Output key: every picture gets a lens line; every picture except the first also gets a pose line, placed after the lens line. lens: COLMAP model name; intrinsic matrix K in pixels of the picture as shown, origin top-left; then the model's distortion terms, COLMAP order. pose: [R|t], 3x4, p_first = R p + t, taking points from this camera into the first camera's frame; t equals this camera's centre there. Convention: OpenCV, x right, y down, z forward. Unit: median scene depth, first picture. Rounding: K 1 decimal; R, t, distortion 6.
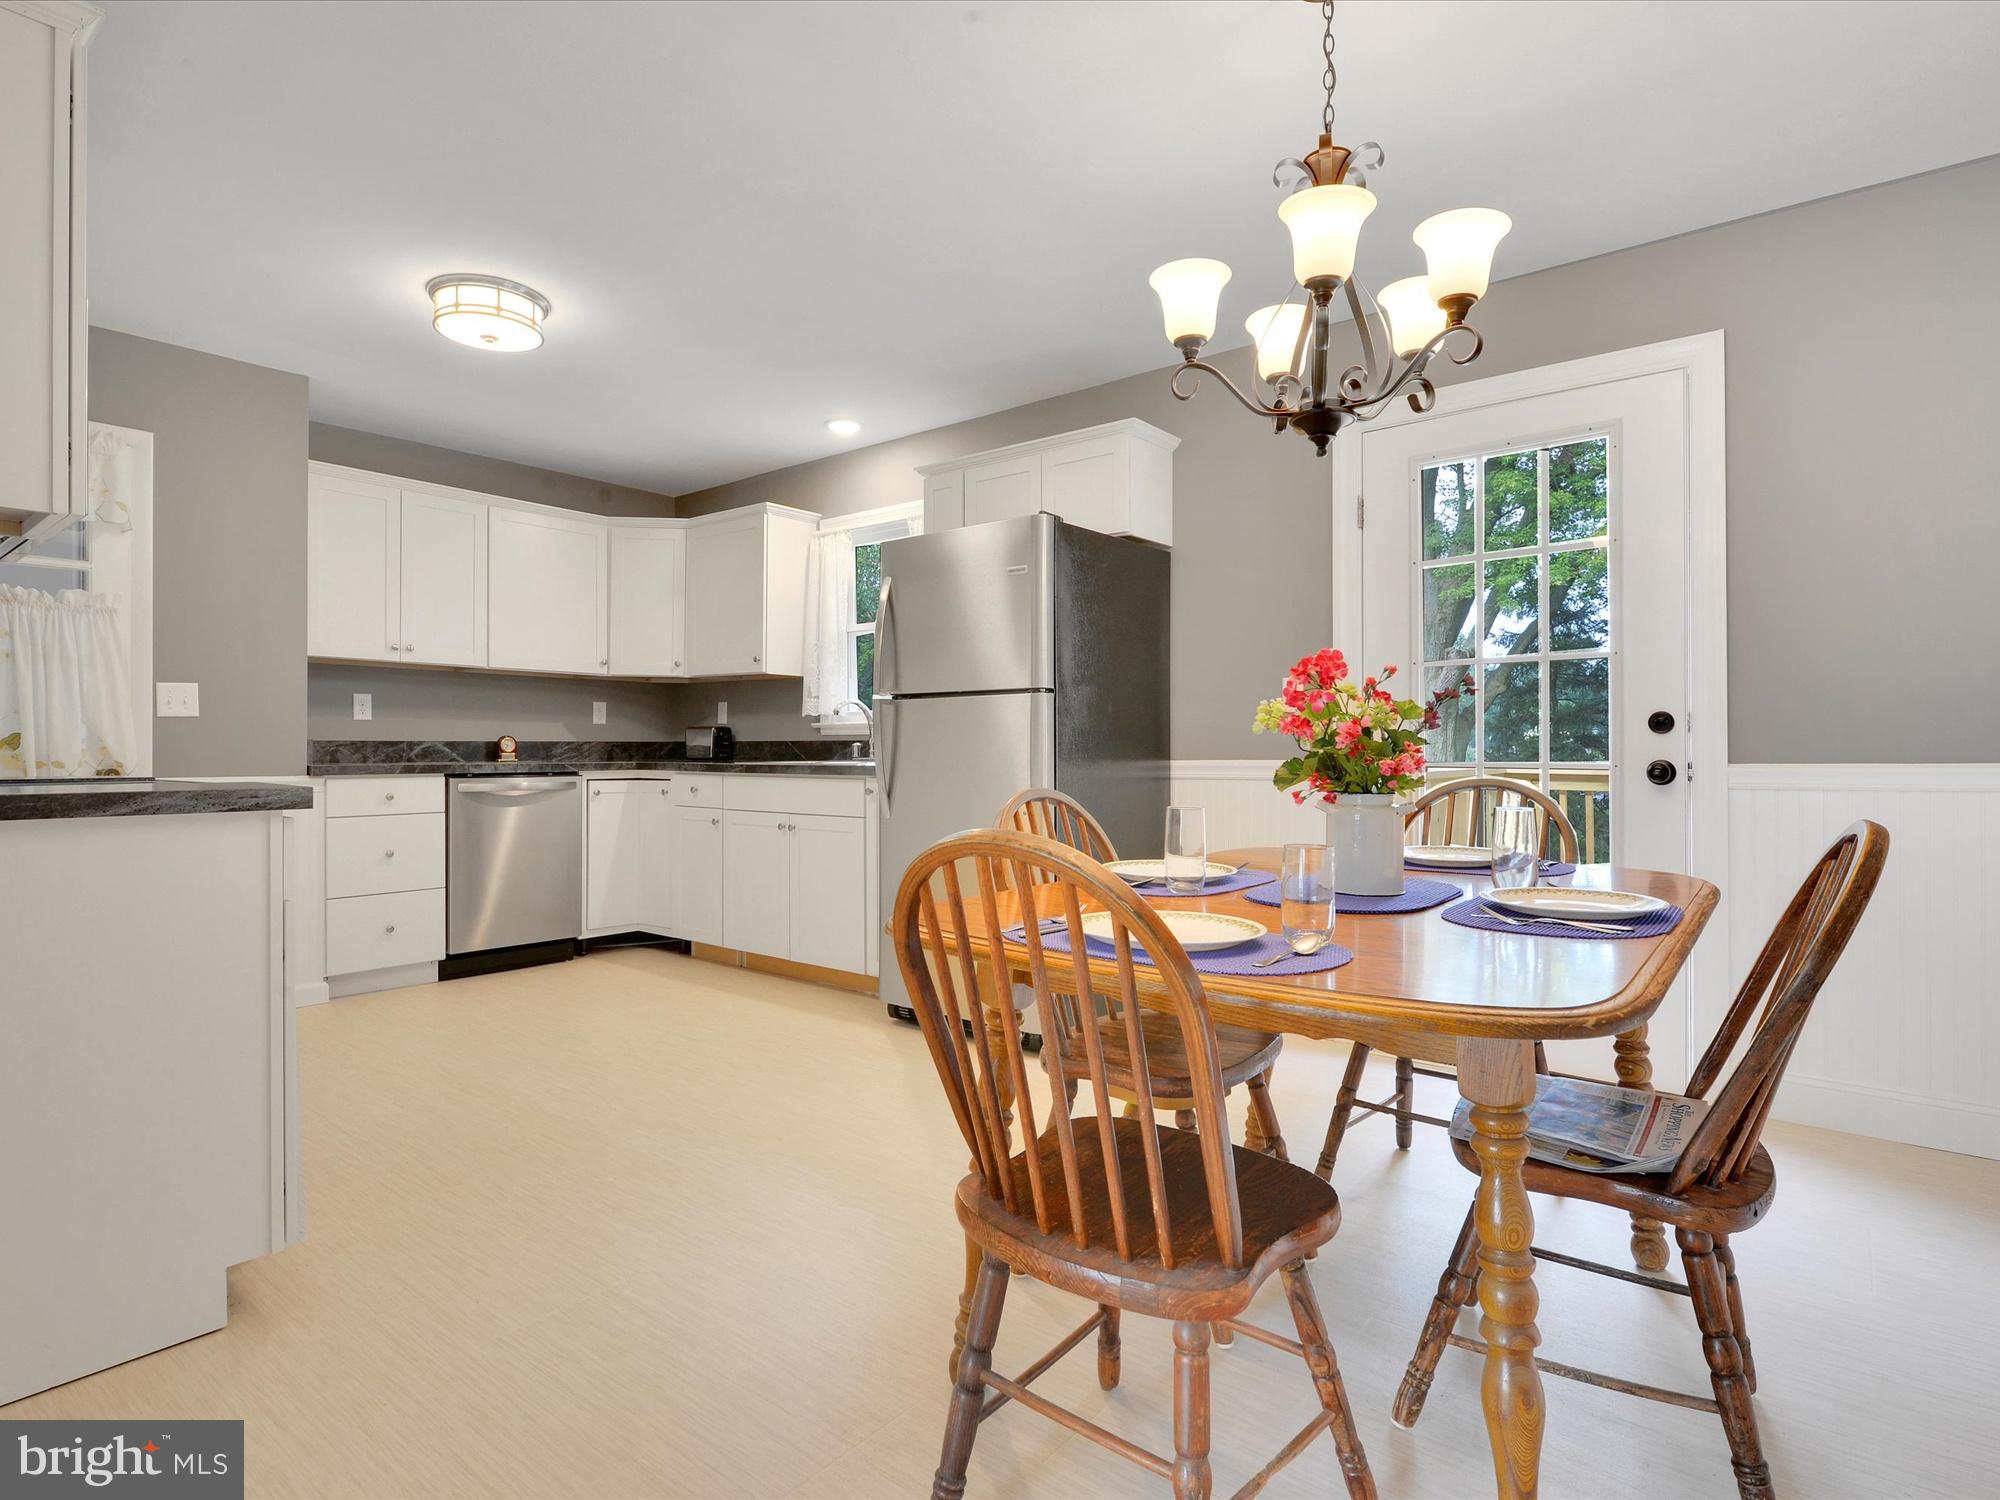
lens RADIAL K [[1030.1, 0, 970.6], [0, 1030.1, 747.3], [0, 0, 1]] dist [-0.001411, -0.000621]
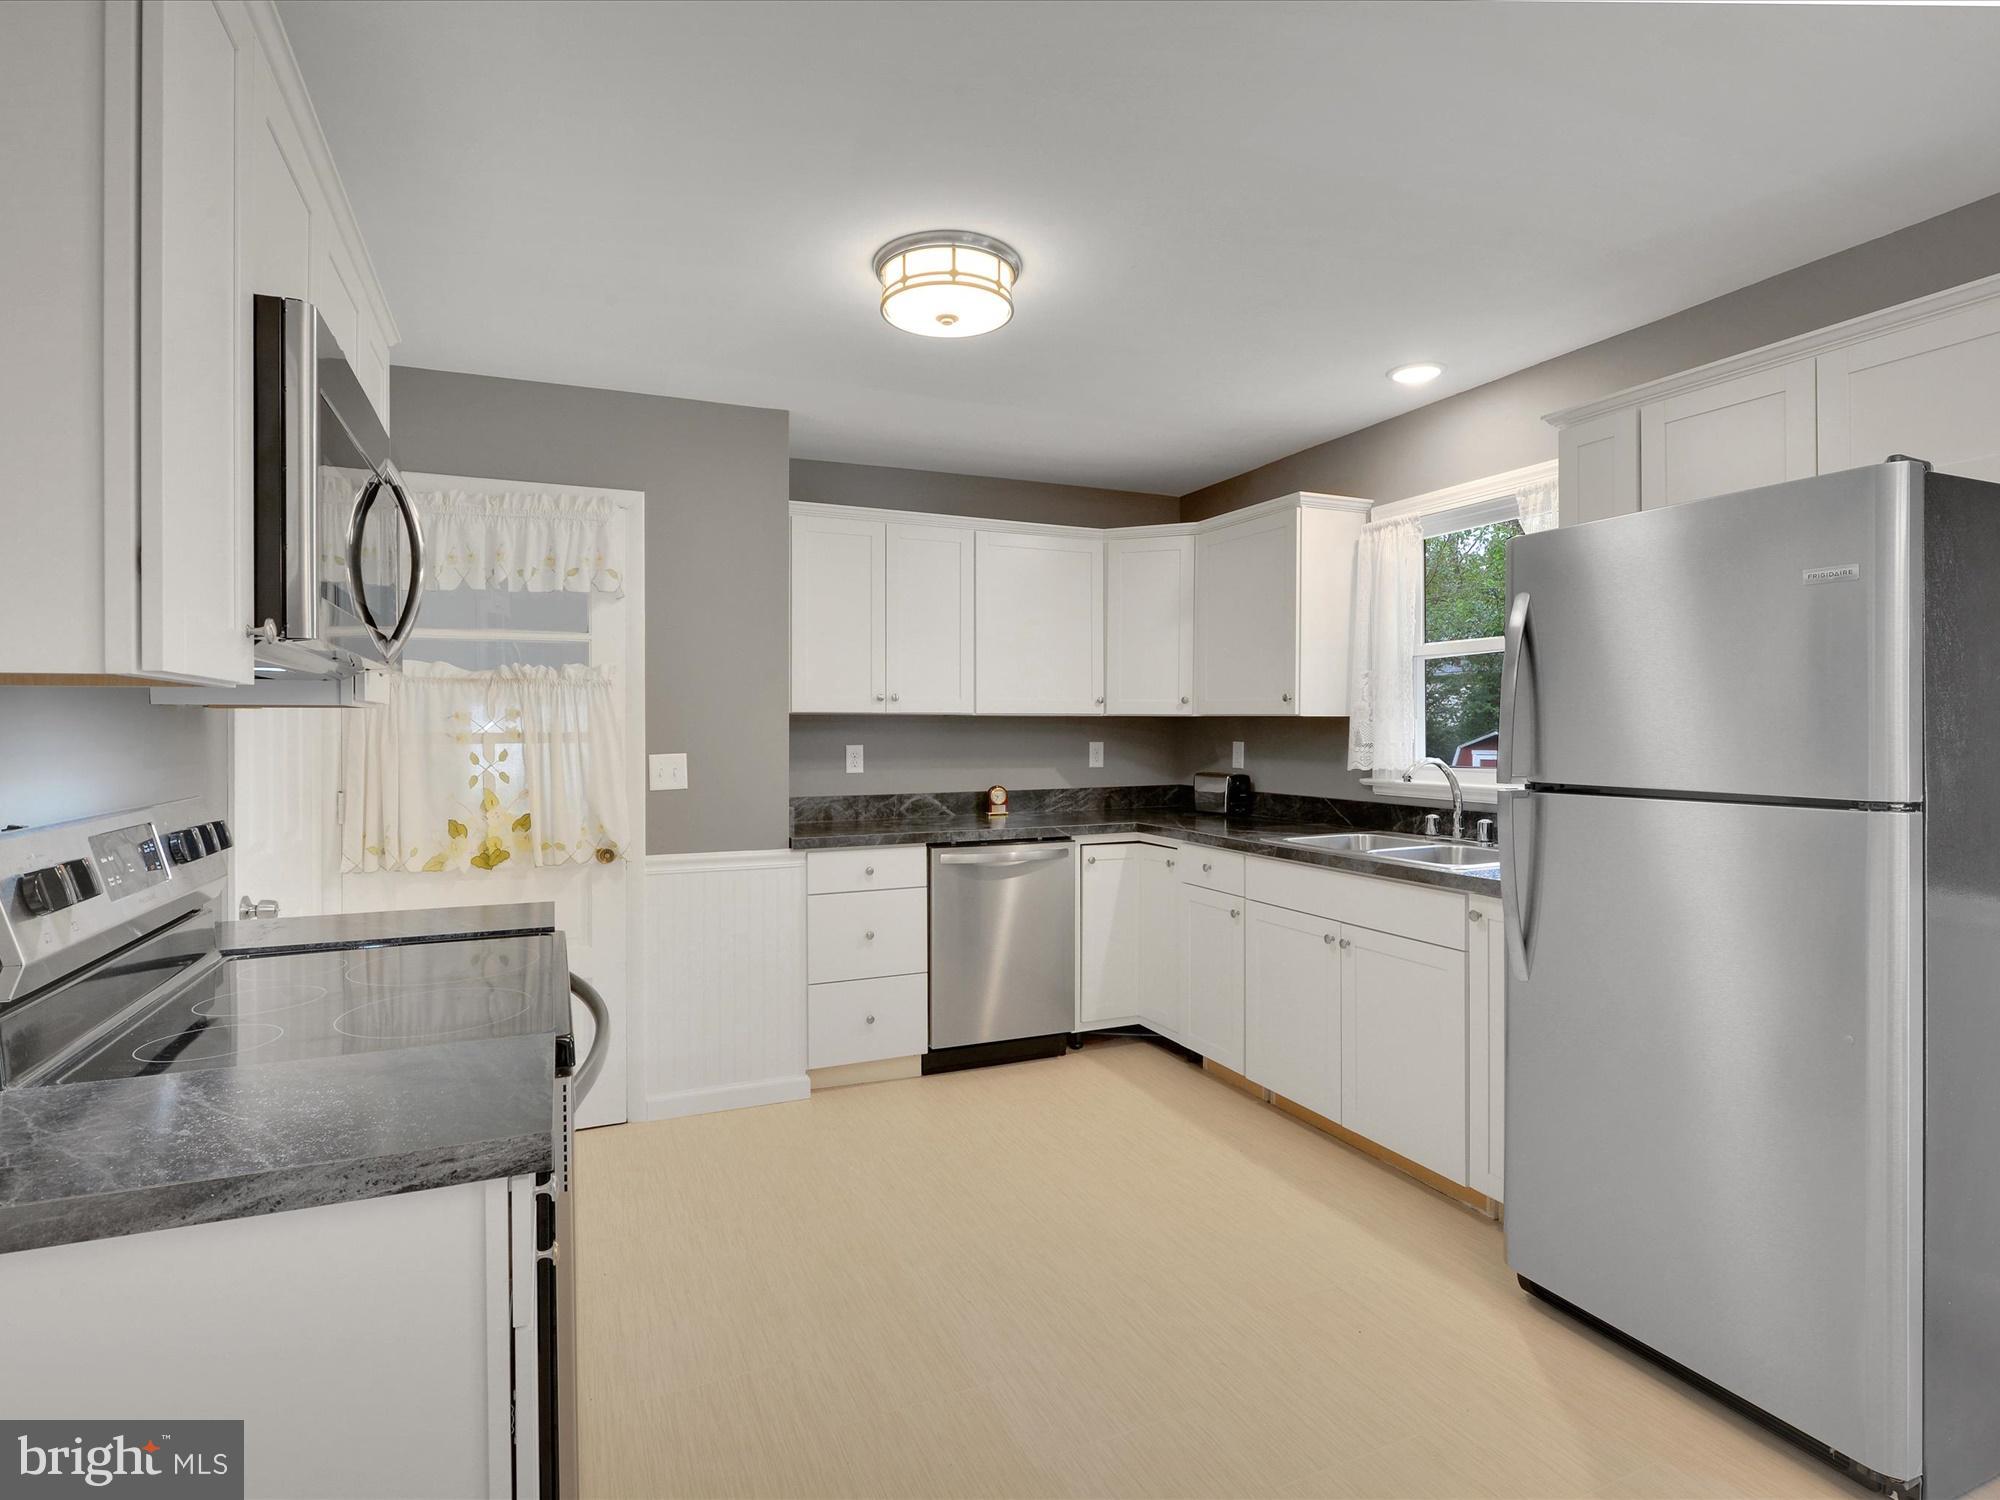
lens RADIAL K [[986.7, 0, 988.5], [0, 986.7, 732.6], [0, 0, 1]] dist [-0.002160, -0.000819]
pose [[0.893642, -0.000293, -0.448781, -0.080036], [0.003274, 0.999977, 0.005867, -0.067733], [0.448769, -0.006712, 0.893622, 0.253285]]
